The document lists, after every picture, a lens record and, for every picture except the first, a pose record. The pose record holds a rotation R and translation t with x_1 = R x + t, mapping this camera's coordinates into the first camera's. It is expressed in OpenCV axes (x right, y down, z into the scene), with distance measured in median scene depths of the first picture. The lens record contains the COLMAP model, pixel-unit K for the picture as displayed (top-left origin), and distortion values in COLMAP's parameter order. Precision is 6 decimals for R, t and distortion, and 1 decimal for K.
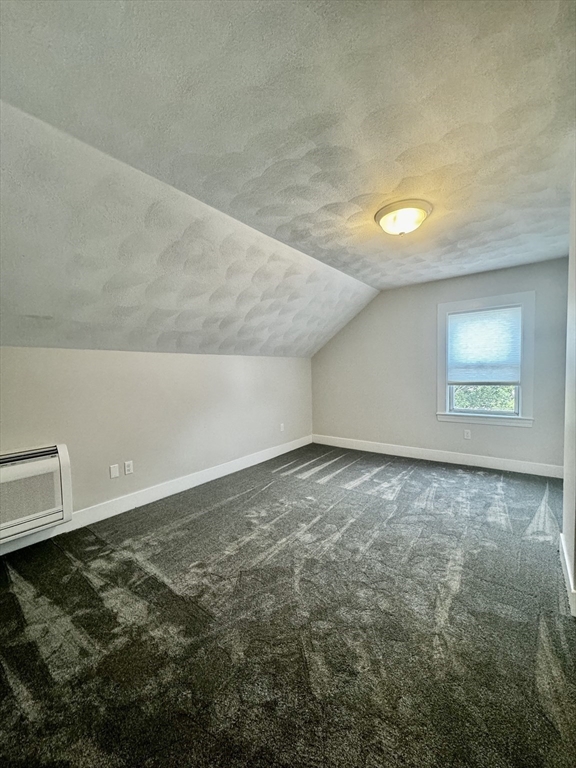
lens RADIAL K [[307.3, 0, 289.6], [0, 307.3, 384.7], [0, 0, 1]] dist [-0.000886, 0.000034]
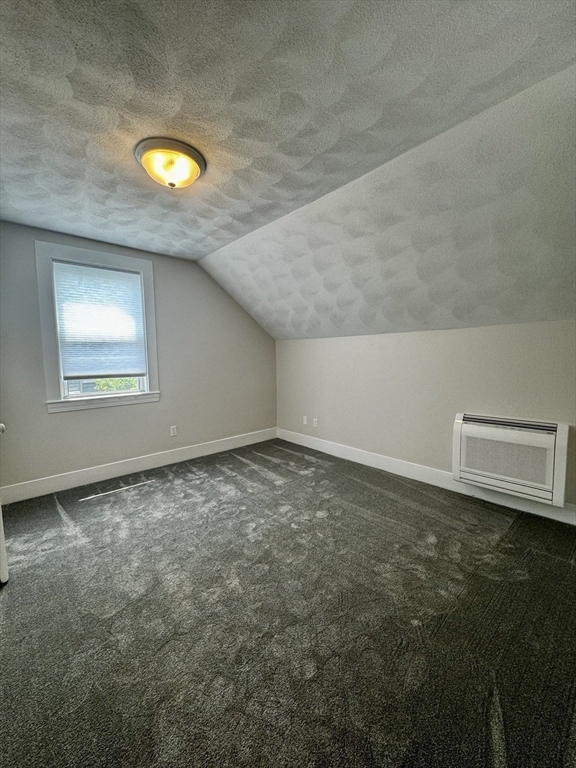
lens RADIAL K [[307.8, 0, 289.4], [0, 307.8, 384.4], [0, 0, 1]] dist [-0.000370, 0.000161]
pose [[-0.181399, 0.125739, -0.975338, 0.336462], [-0.014401, 0.991346, 0.130481, -0.037439], [0.983304, 0.037715, -0.178019, 0.415230]]
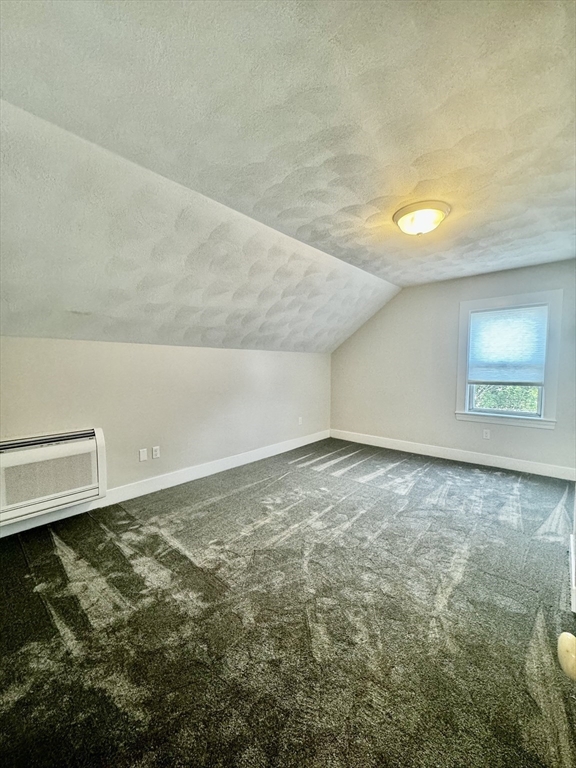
lens RADIAL K [[307.8, 0, 289.4], [0, 307.8, 384.4], [0, 0, 1]] dist [-0.000370, 0.000161]
pose [[0.997029, 0.026443, -0.072348, 0.025249], [-0.025310, 0.999543, 0.016537, 0.000805], [0.072752, -0.014657, 0.997242, -0.063154]]
